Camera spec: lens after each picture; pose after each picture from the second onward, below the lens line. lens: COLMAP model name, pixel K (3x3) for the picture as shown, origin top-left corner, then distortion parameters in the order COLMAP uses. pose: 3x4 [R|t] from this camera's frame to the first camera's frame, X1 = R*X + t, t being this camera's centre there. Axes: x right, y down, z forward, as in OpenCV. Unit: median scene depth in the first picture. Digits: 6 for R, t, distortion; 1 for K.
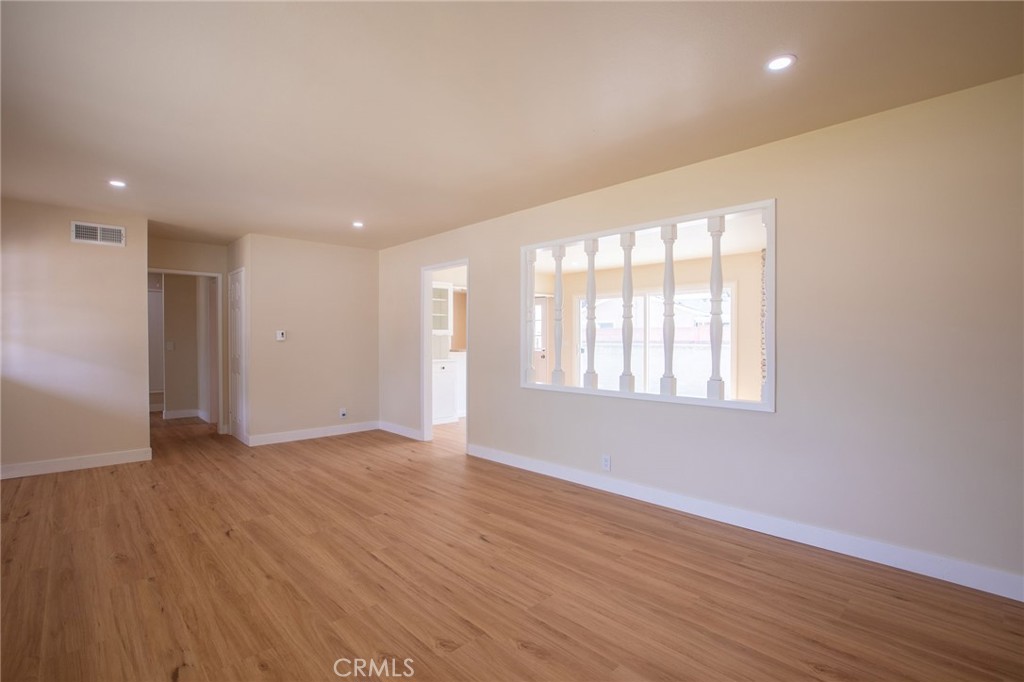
lens RADIAL K [[493.6, 0, 512.0], [0, 493.6, 341.0], [0, 0, 1]] dist [-0.047010, 0.000432]
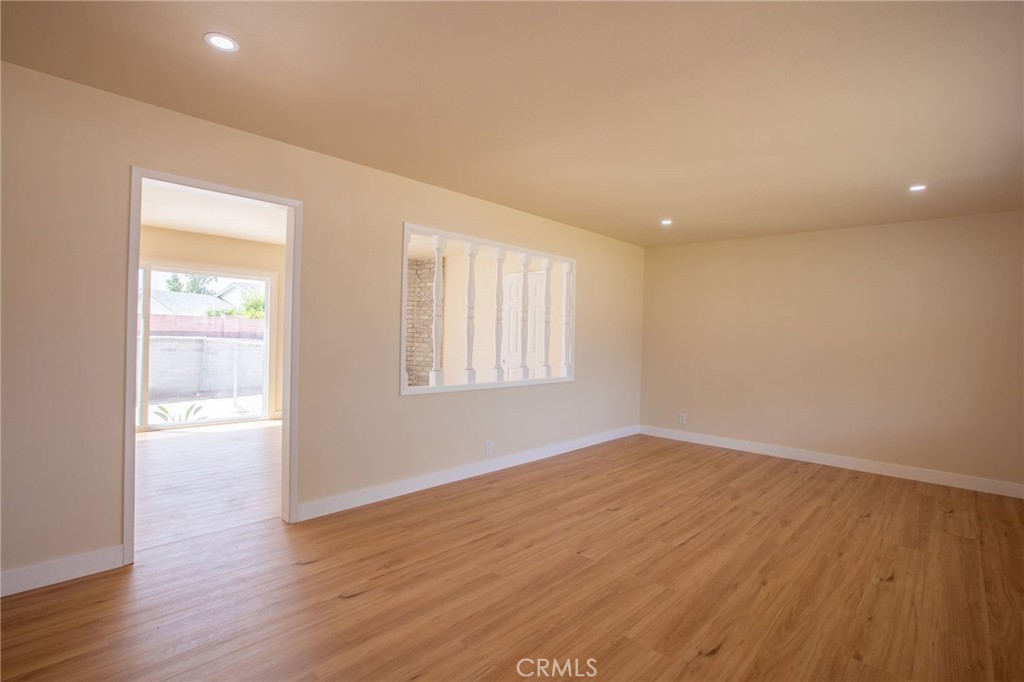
lens RADIAL K [[493.6, 0, 512.0], [0, 493.6, 341.0], [0, 0, 1]] dist [-0.047010, 0.000432]
pose [[-0.078157, -0.009091, 0.996900, -1.186831], [-0.019908, 0.999773, 0.007556, -0.009617], [-0.996742, -0.019255, -0.078320, 1.311694]]
